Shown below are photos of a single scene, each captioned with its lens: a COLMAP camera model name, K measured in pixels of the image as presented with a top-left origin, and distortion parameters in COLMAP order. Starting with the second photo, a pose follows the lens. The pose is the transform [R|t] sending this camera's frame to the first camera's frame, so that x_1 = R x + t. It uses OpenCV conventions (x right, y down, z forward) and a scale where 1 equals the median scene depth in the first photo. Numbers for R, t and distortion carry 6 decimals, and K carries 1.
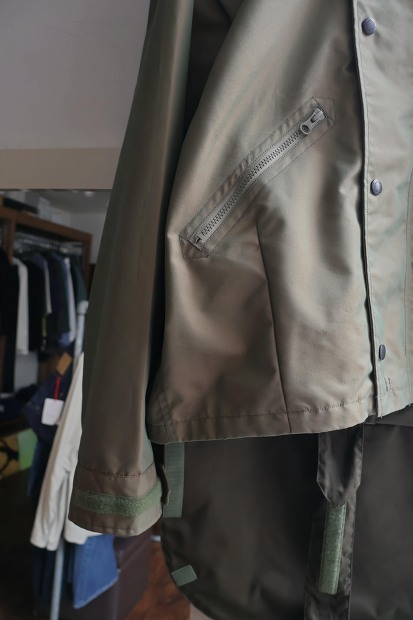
lens RADIAL K [[542.6, 0, 208.5], [0, 542.6, 343.3], [0, 0, 1]] dist [-0.019695, -0.010043]
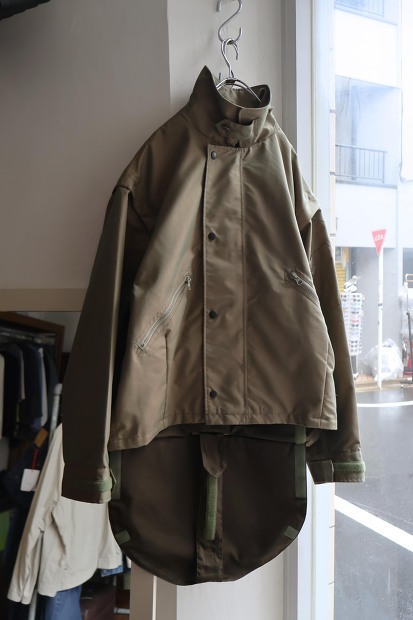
lens RADIAL K [[544.9, 0, 204.4], [0, 544.9, 309.7], [0, 0, 1]] dist [-0.002654, 0.009336]
pose [[0.998498, -0.024199, 0.049159, 0.037005], [0.034197, 0.976227, -0.214034, 0.031841], [-0.042810, 0.215394, 0.975588, -0.232783]]
